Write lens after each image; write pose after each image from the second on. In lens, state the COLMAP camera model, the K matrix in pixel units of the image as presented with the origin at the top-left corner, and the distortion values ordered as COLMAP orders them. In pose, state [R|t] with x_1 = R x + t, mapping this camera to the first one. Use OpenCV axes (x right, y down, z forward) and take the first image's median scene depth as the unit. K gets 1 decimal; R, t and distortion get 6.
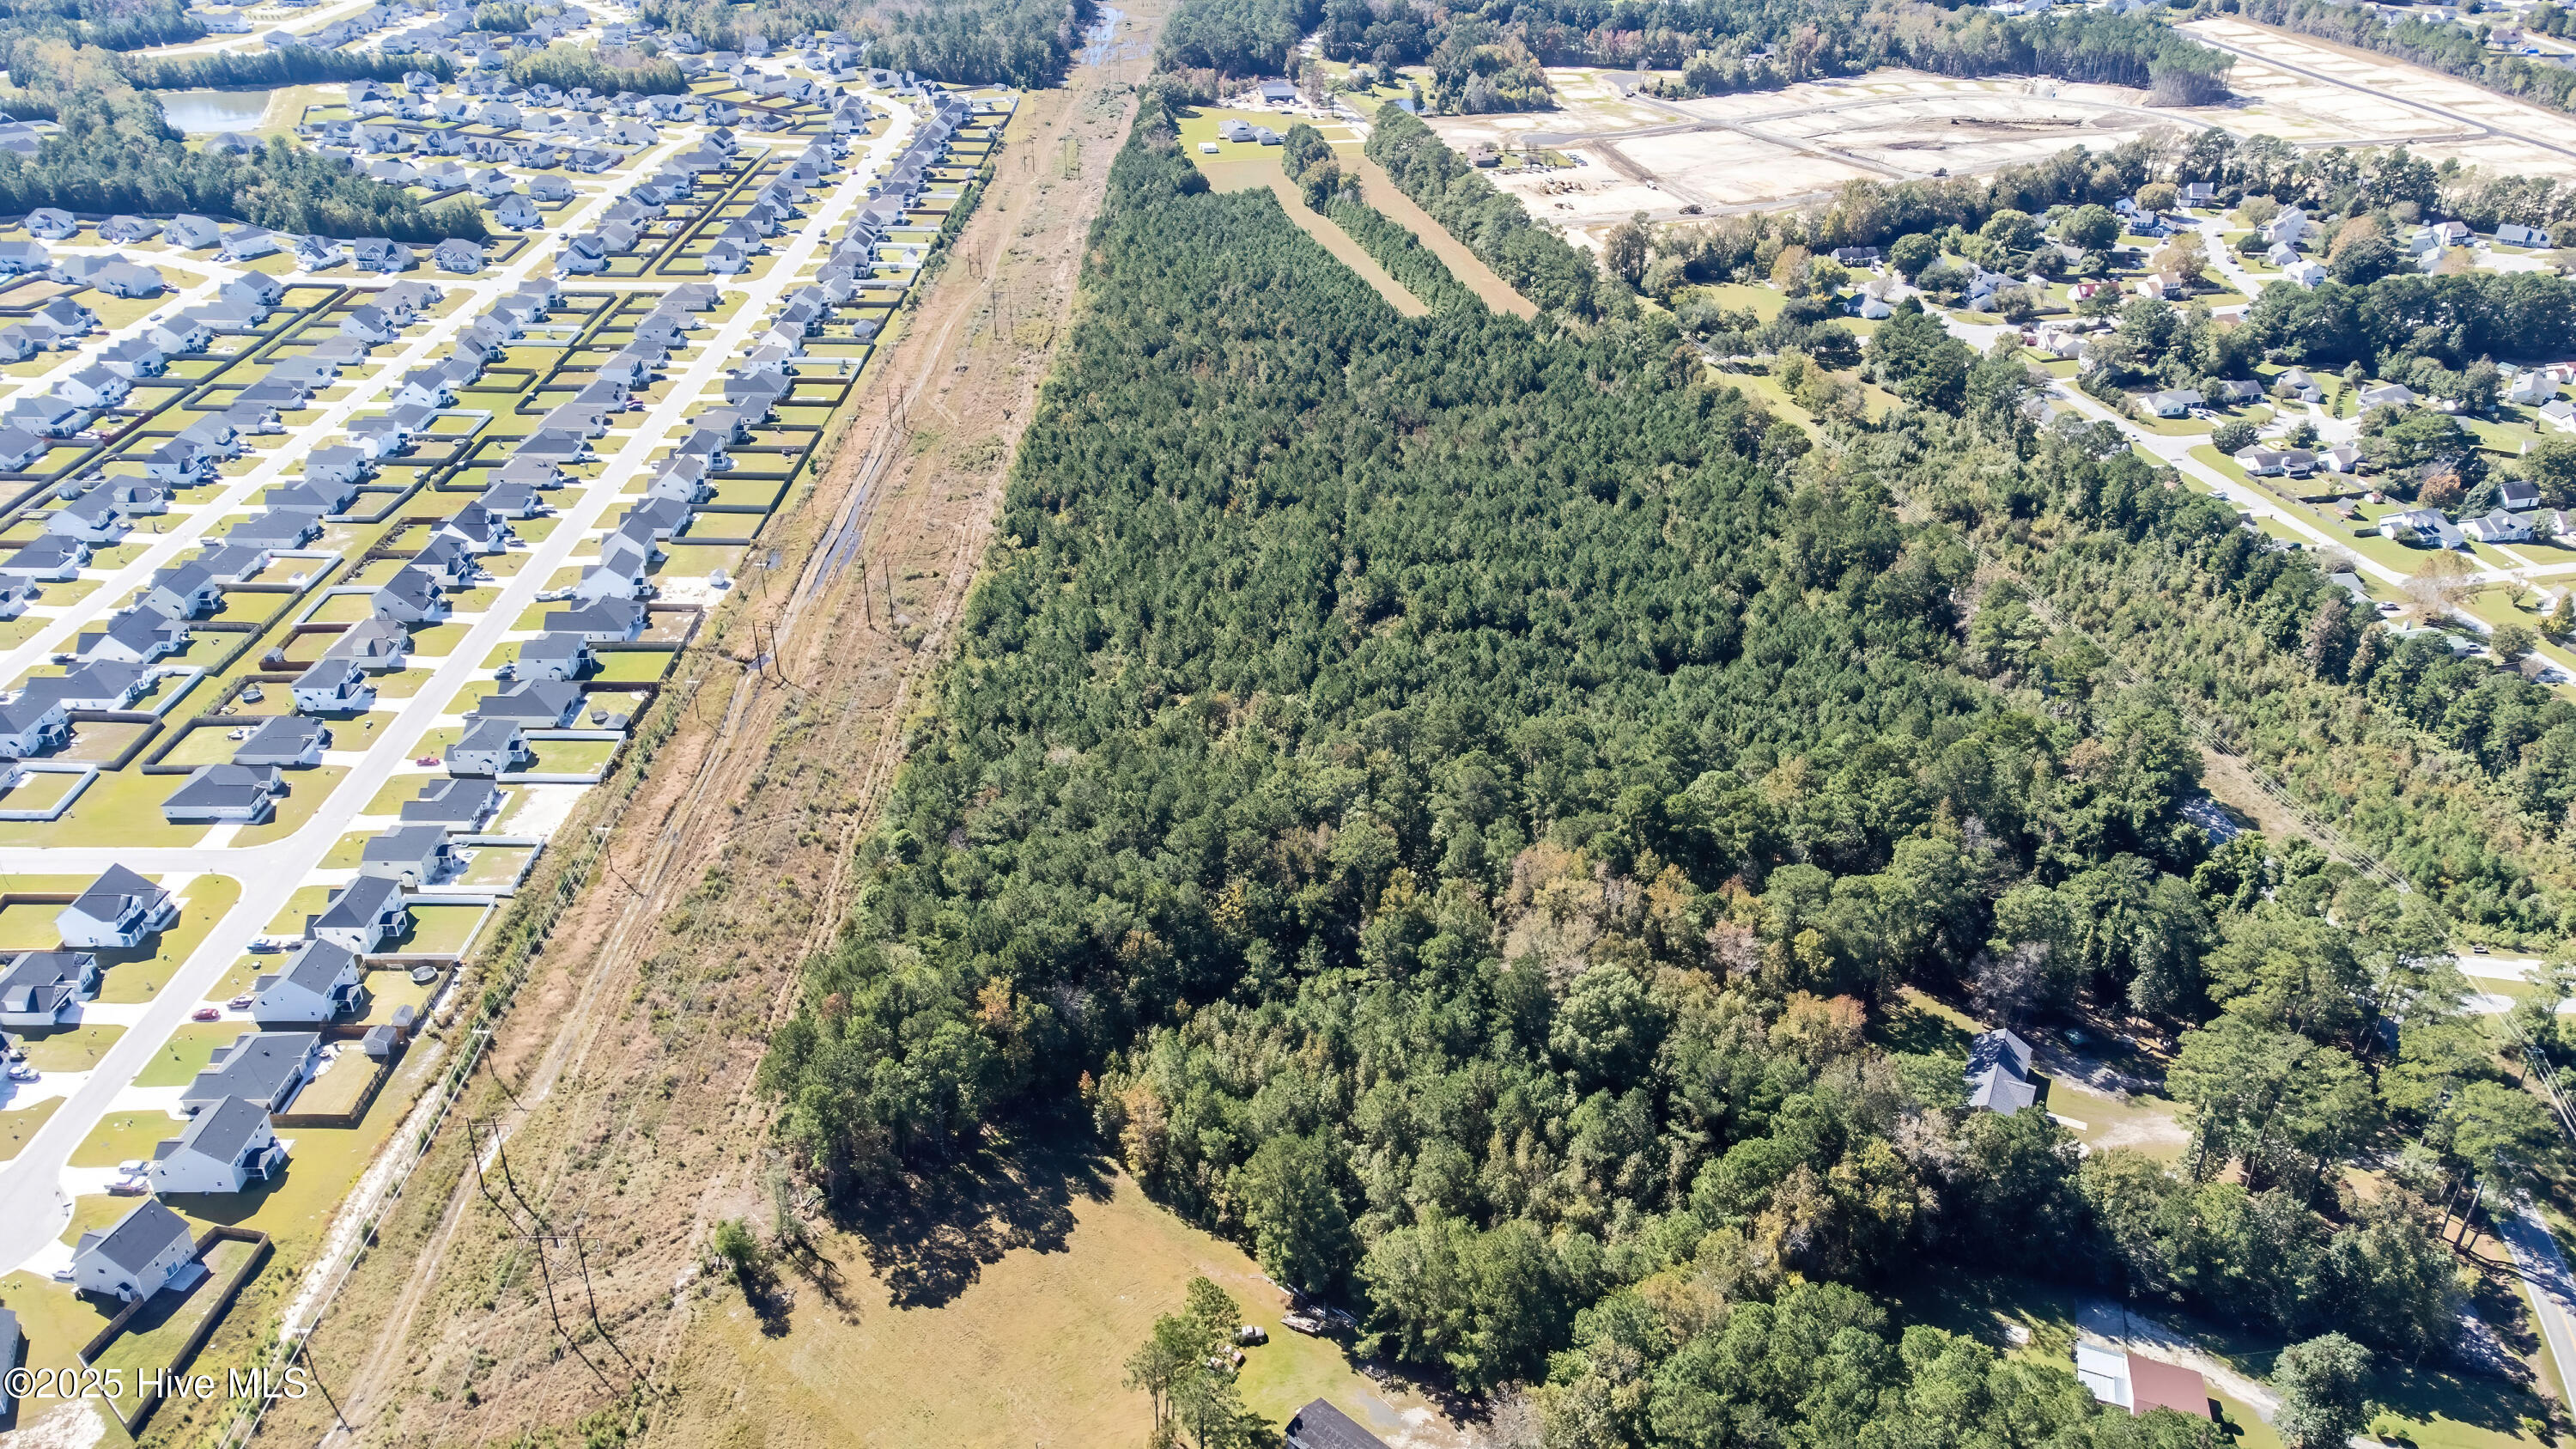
lens RADIAL K [[1910.8, 0, 1281.1], [0, 1910.8, 738.4], [0, 0, 1]] dist [0.008302, 0.091356]
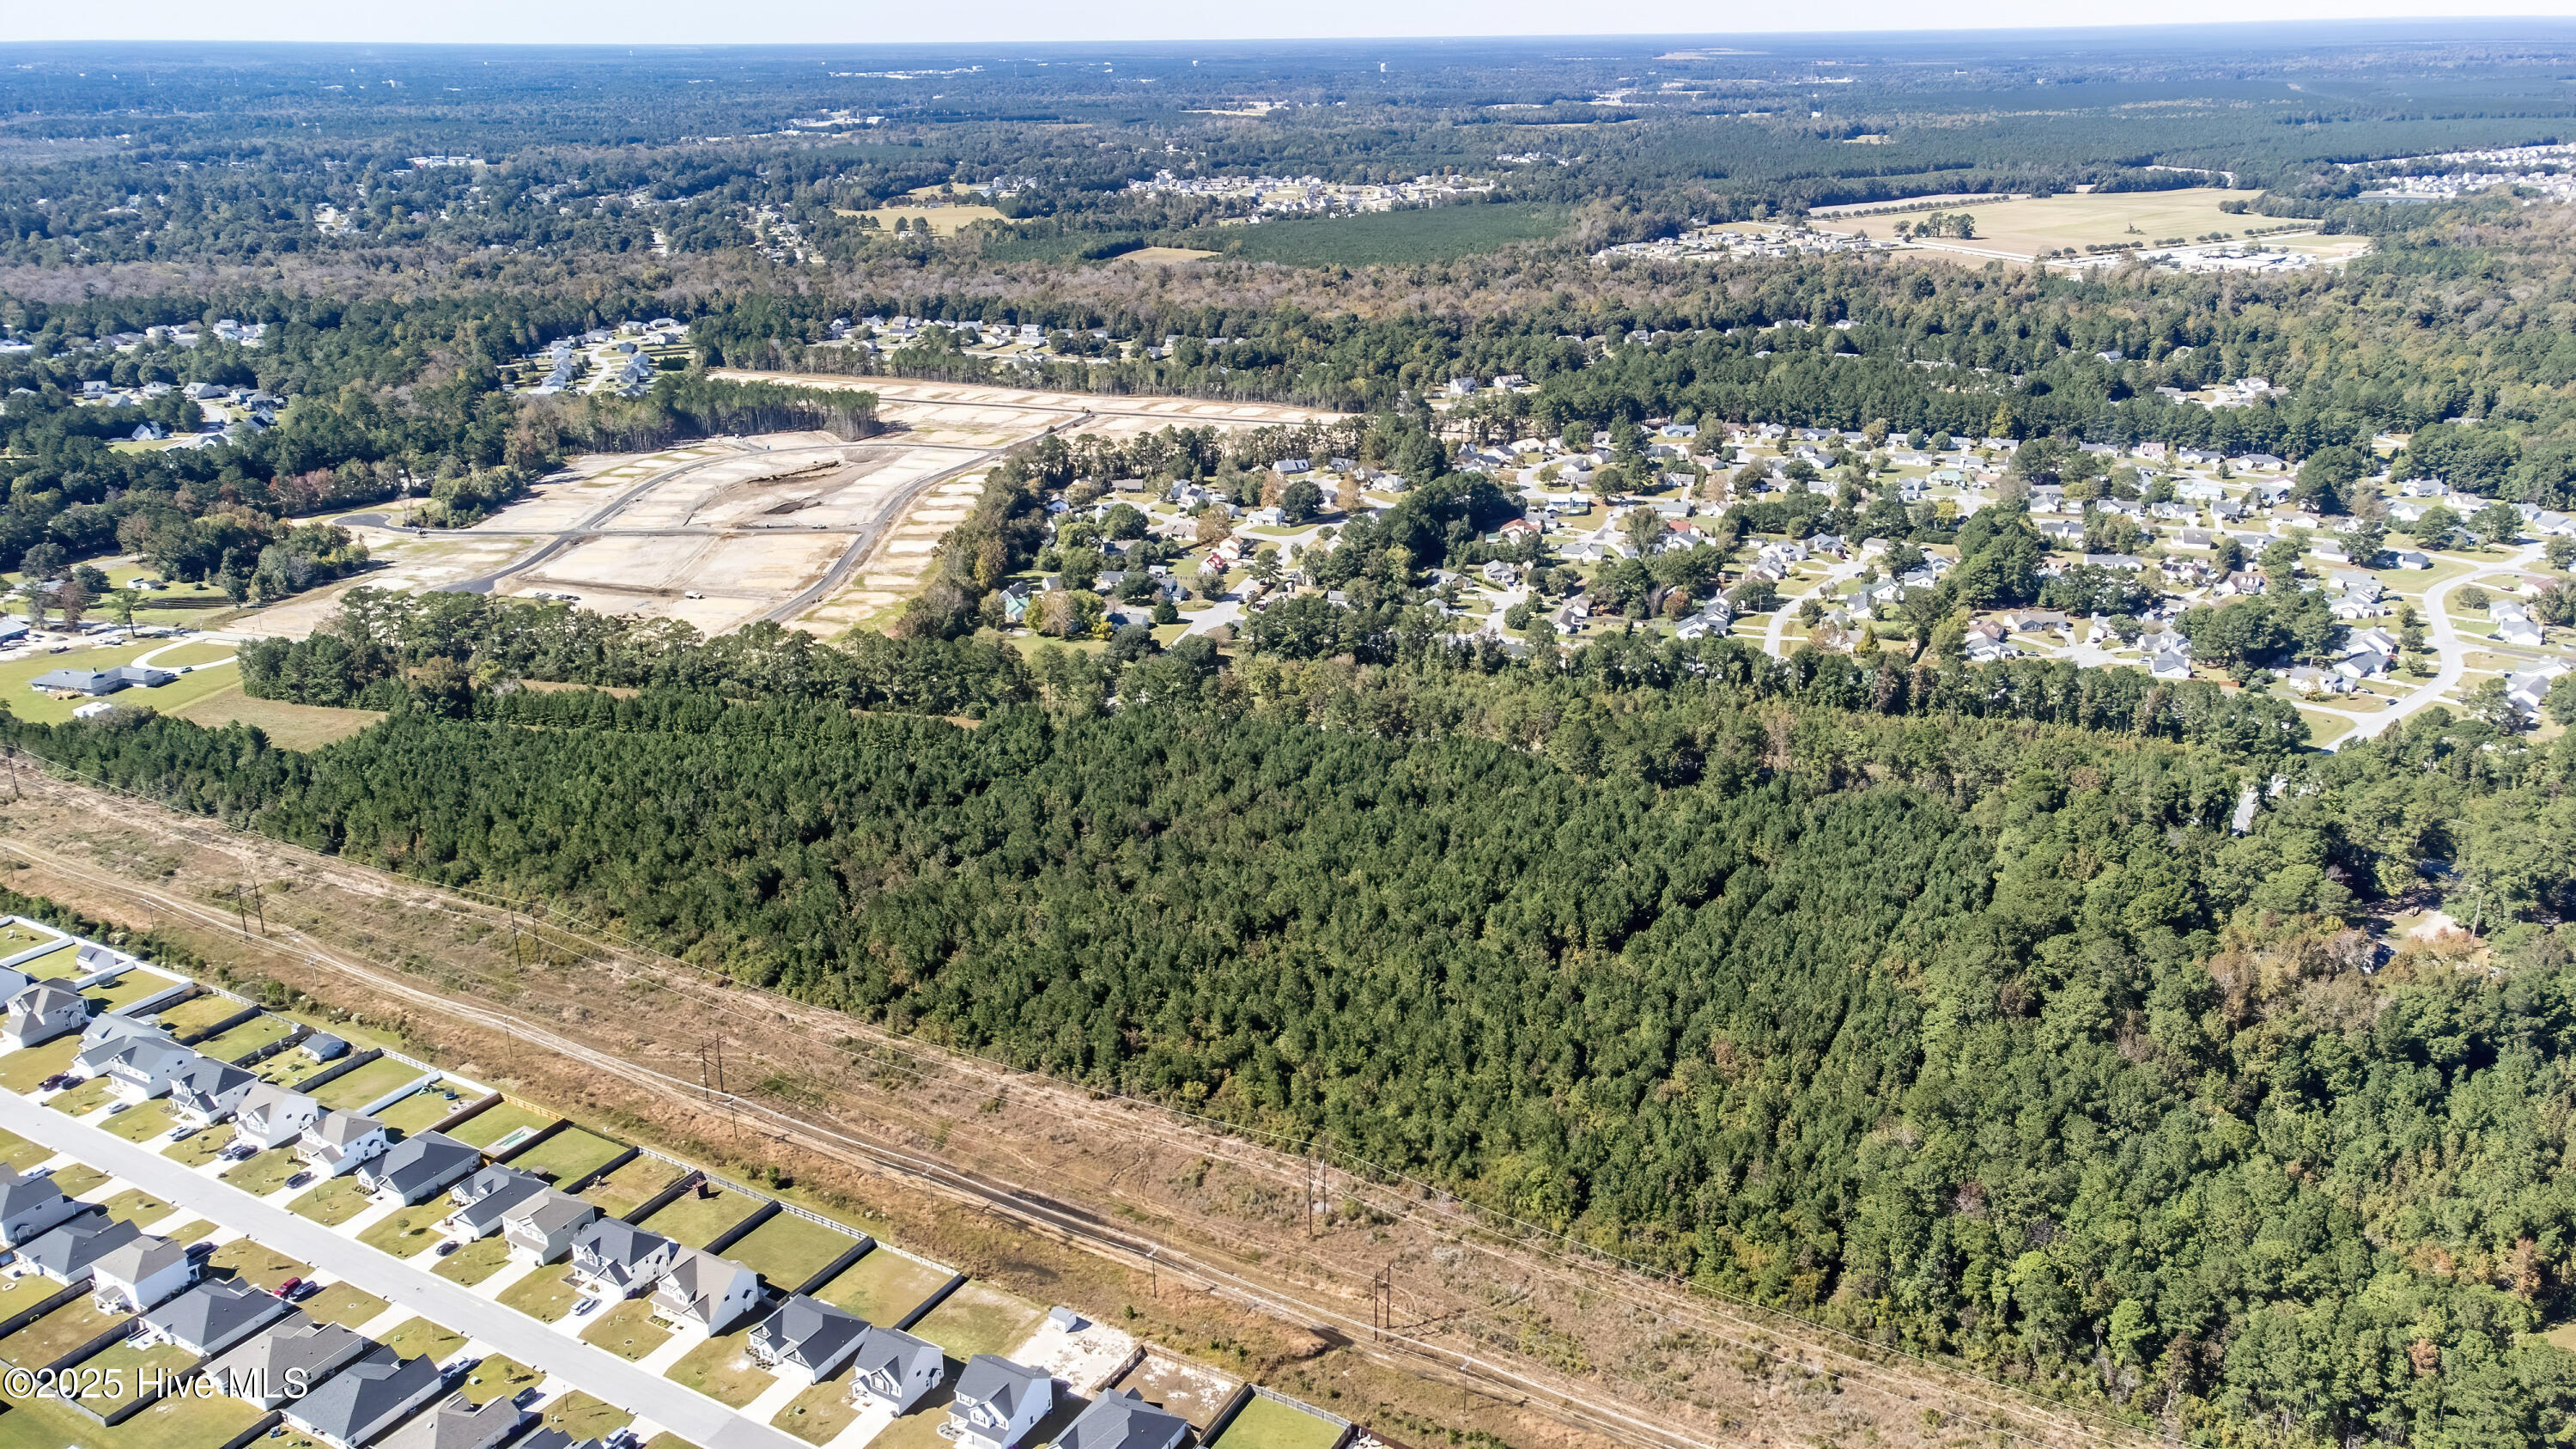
lens RADIAL K [[1923.0, 0, 1280.5], [0, 1923.0, 719.6], [0, 0, 1]] dist [0.020463, 0.055371]
pose [[0.490338, -0.300495, 0.818090, -0.679000], [0.443814, 0.893947, 0.062350, -0.255273], [-0.750065, 0.332507, 0.571700, 0.425028]]
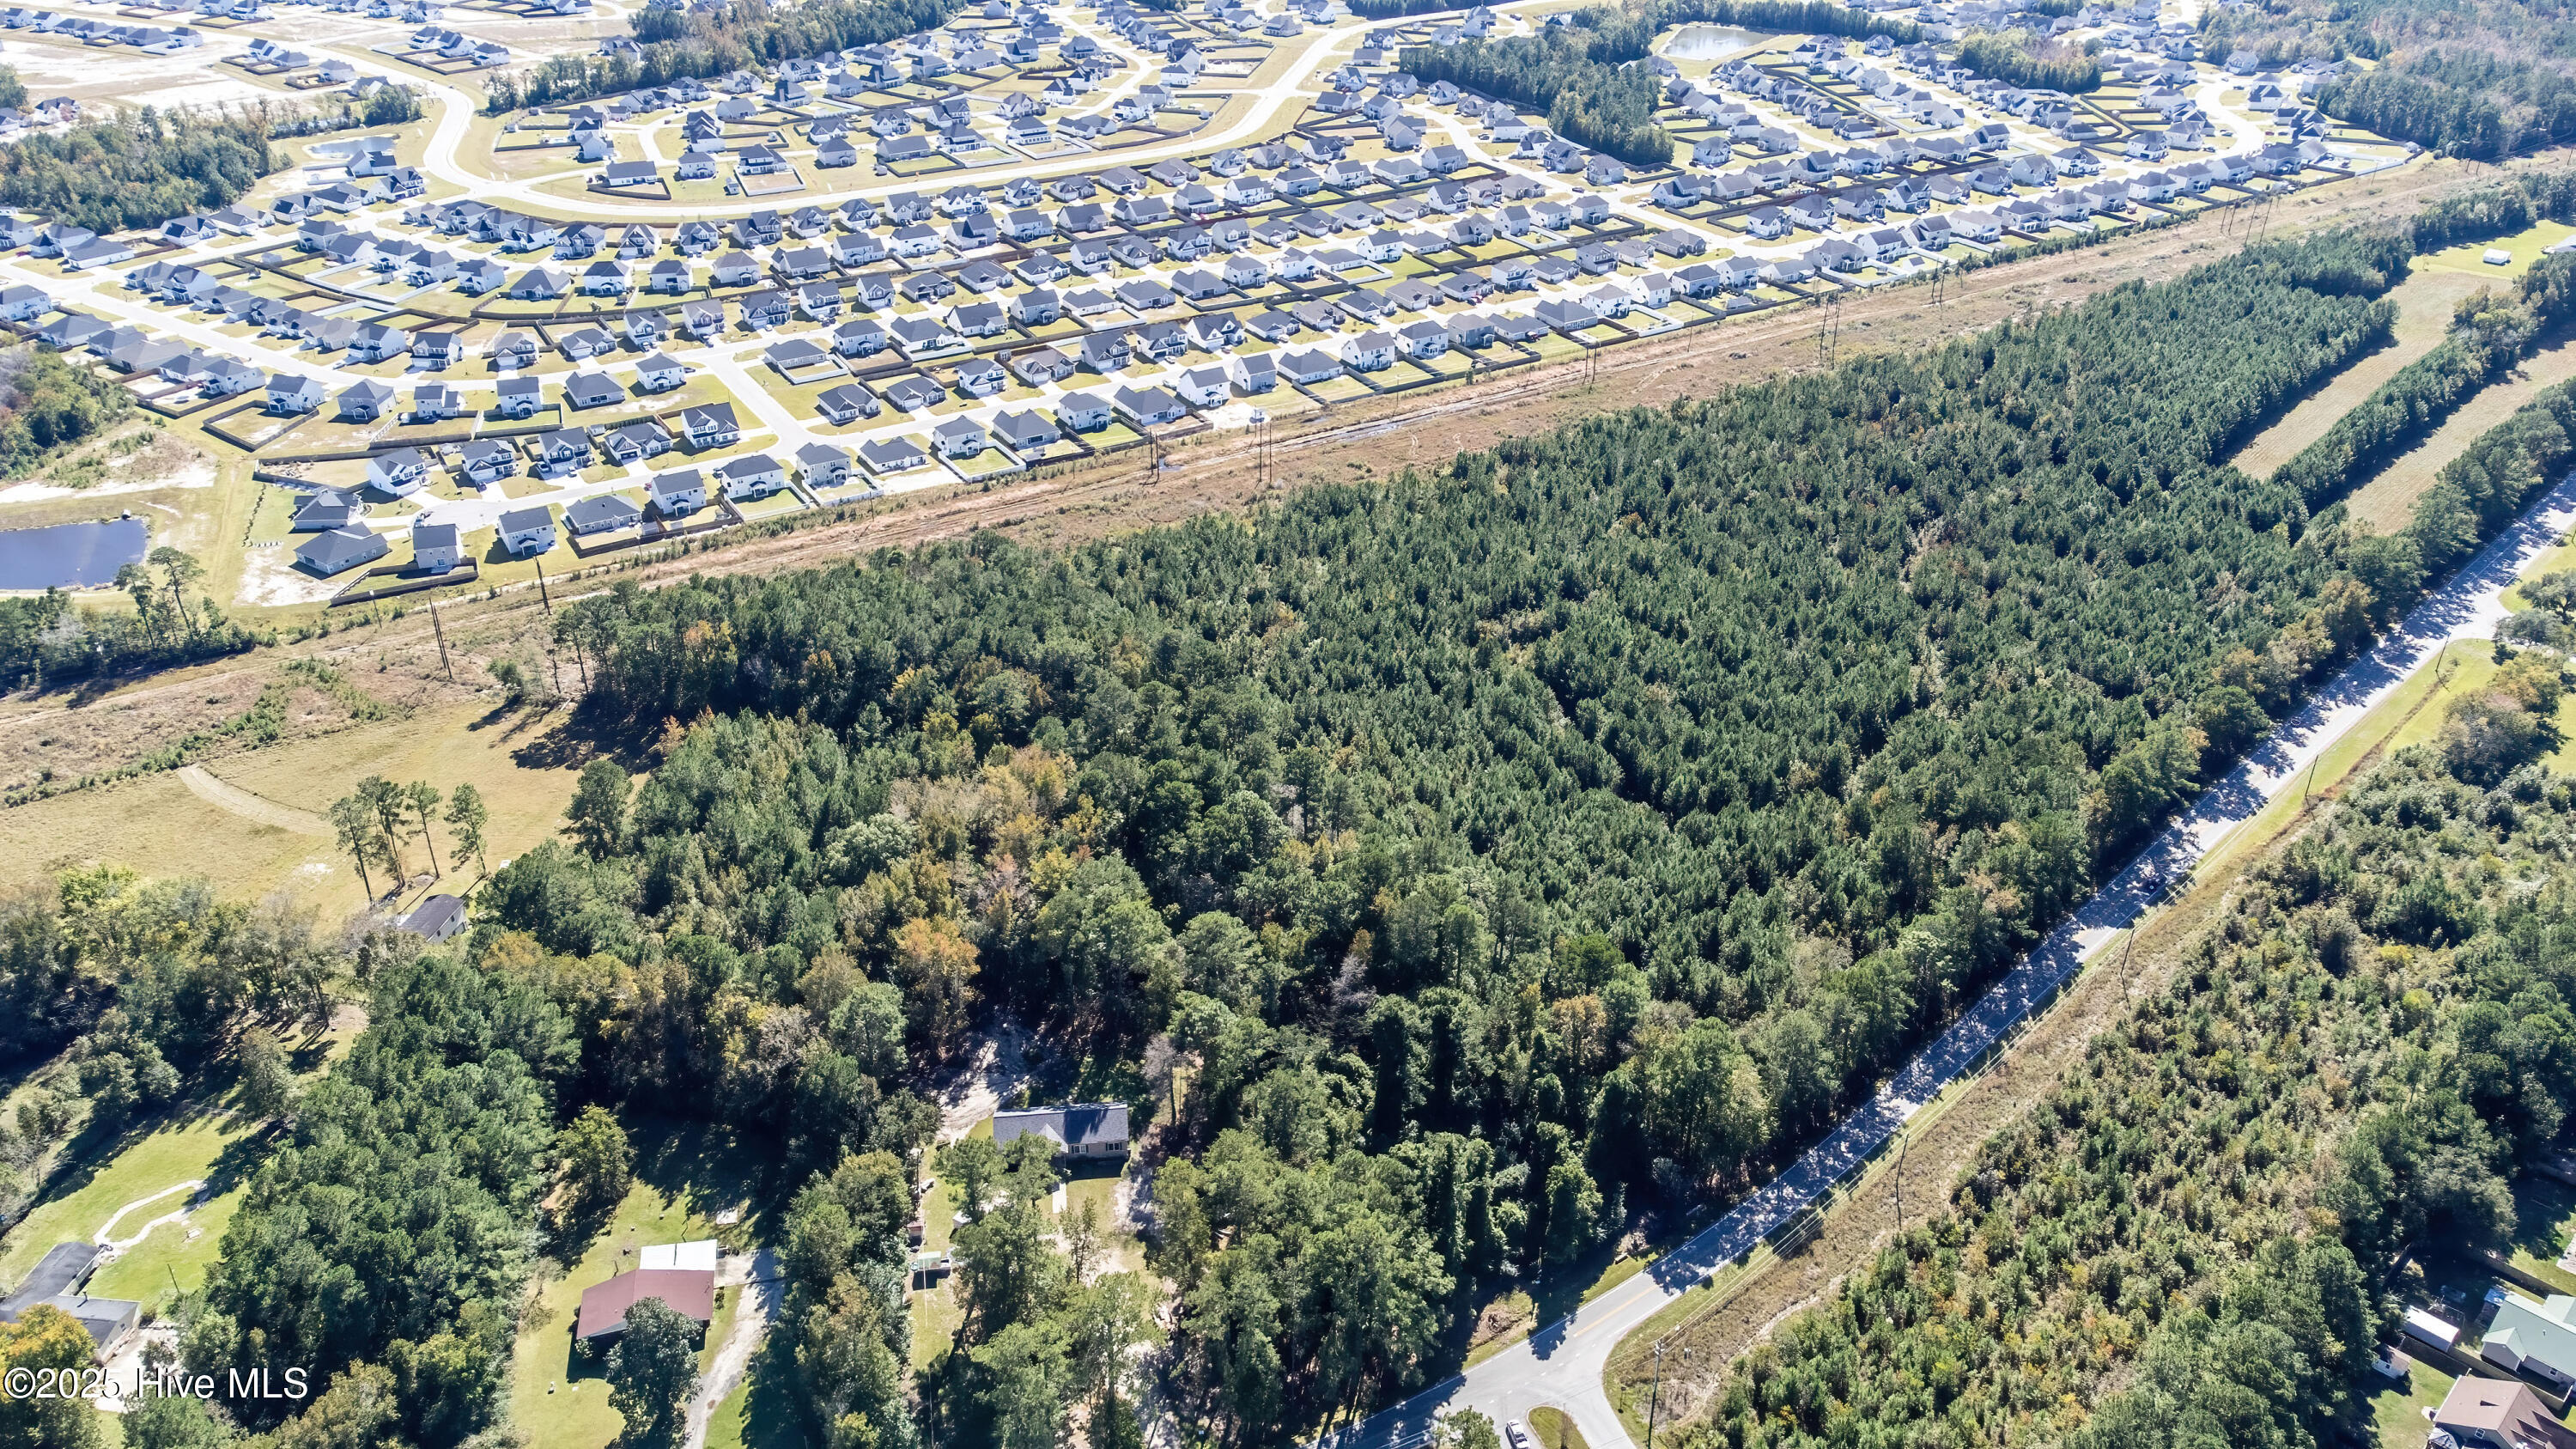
lens RADIAL K [[1924.2, 0, 1279.7], [0, 1924.2, 711.3], [0, 0, 1]] dist [0.009577, 0.089510]
pose [[0.524738, 0.417379, -0.741920, 0.626236], [-0.423335, 0.884085, 0.197944, -0.146963], [0.738538, 0.210212, 0.640604, 0.238552]]
